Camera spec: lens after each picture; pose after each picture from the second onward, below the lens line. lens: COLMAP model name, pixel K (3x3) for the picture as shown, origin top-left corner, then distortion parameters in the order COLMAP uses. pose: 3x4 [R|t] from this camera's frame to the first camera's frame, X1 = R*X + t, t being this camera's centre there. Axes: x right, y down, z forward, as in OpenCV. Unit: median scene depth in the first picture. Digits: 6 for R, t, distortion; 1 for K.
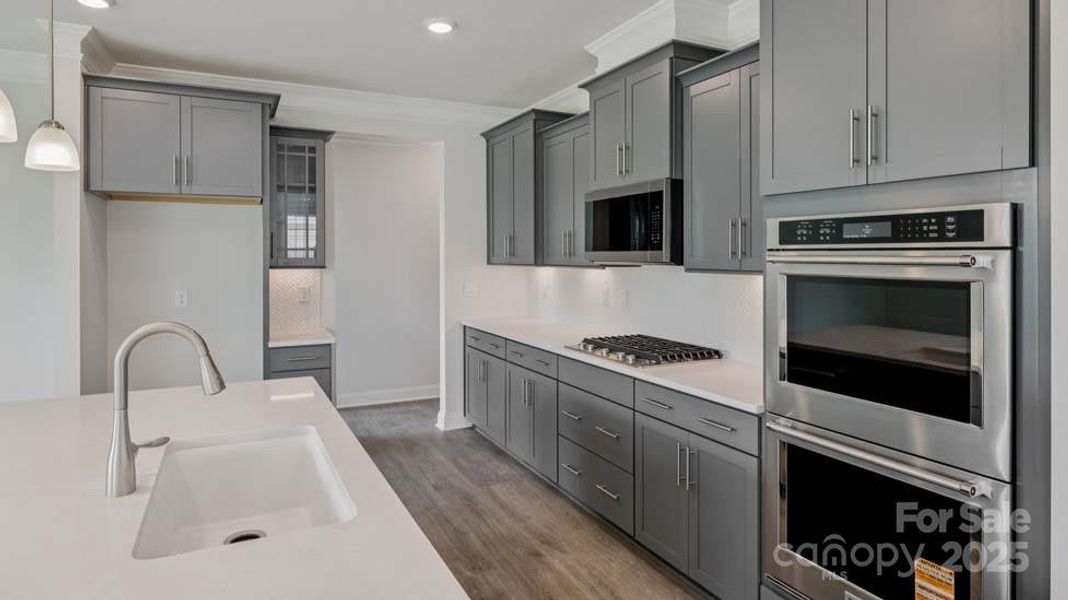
lens RADIAL K [[597.3, 0, 535.7], [0, 597.3, 266.0], [0, 0, 1]] dist [-0.002675, 0.000862]
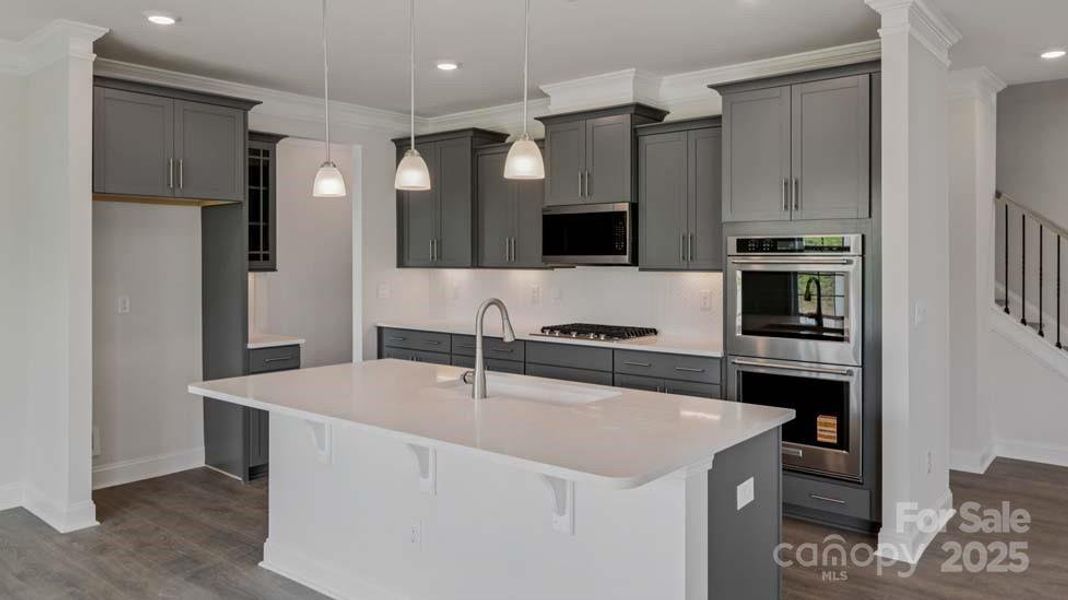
lens RADIAL K [[762.2, 0, 539.6], [0, 762.2, 270.9], [0, 0, 1]] dist [0.021038, -0.001424]
pose [[0.916992, -0.005898, 0.398861, -0.633432], [0.006383, 0.999980, 0.000112, 0.007870], [-0.398854, 0.002443, 0.917011, -0.490342]]
